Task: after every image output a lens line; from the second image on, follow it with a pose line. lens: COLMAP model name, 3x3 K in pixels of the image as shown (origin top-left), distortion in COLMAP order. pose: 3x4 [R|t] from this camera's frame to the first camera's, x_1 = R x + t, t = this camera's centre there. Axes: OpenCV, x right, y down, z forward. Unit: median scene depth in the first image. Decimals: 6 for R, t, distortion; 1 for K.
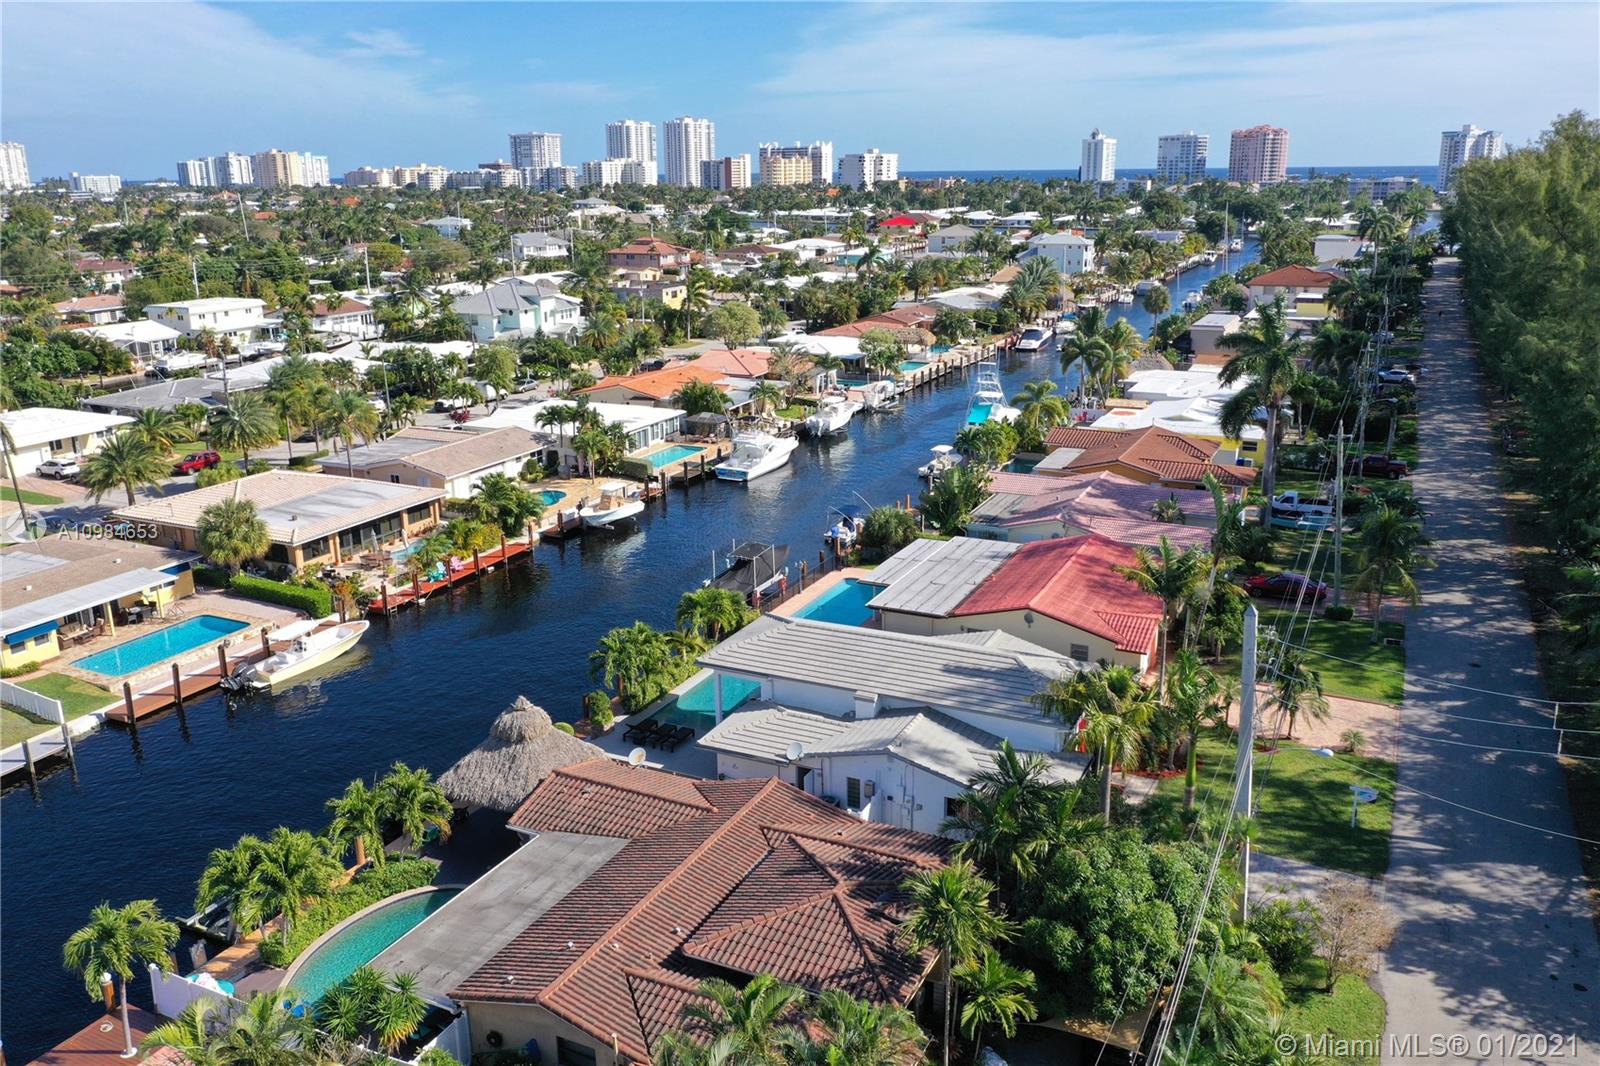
lens RADIAL K [[1255.7, 0, 800.0], [0, 1255.7, 533.0], [0, 0, 1]] dist [-0.005730, -0.000637]
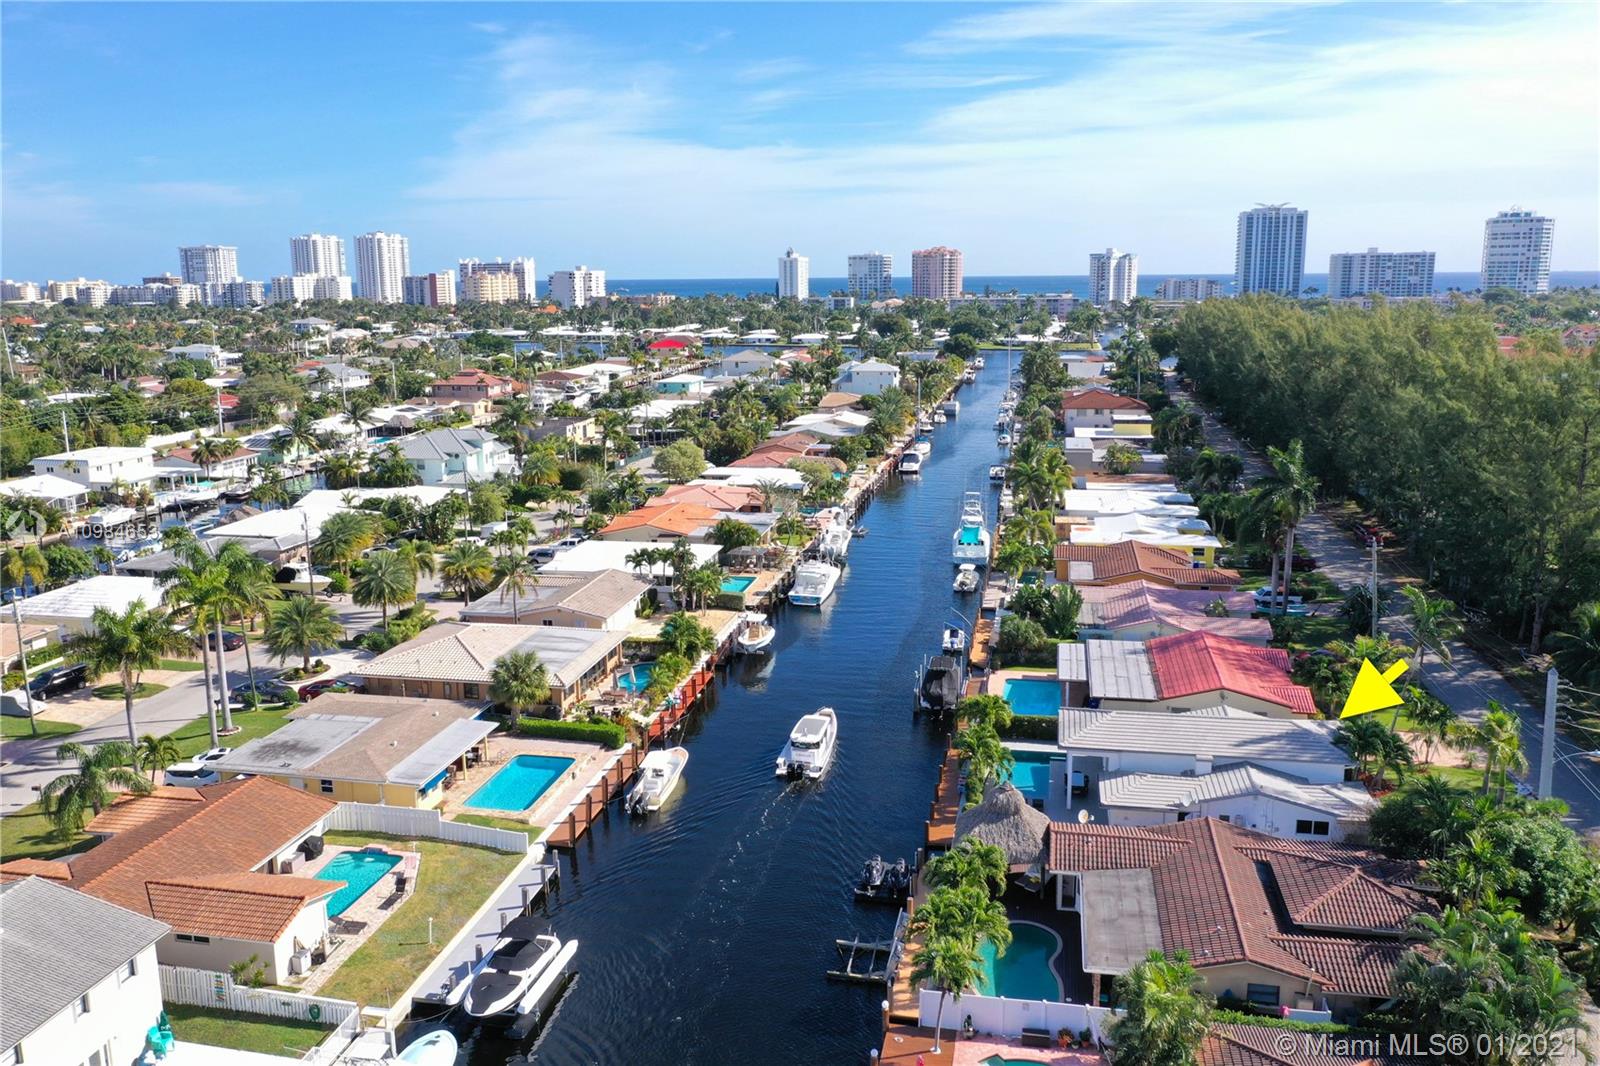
lens RADIAL K [[1255.7, 0, 800.0], [0, 1255.7, 533.0], [0, 0, 1]] dist [-0.005730, -0.000637]
pose [[0.967434, -0.049300, 0.248277, -0.287918], [0.069458, 0.994904, -0.073092, -0.019762], [-0.243408, 0.087956, 0.965928, -0.106192]]
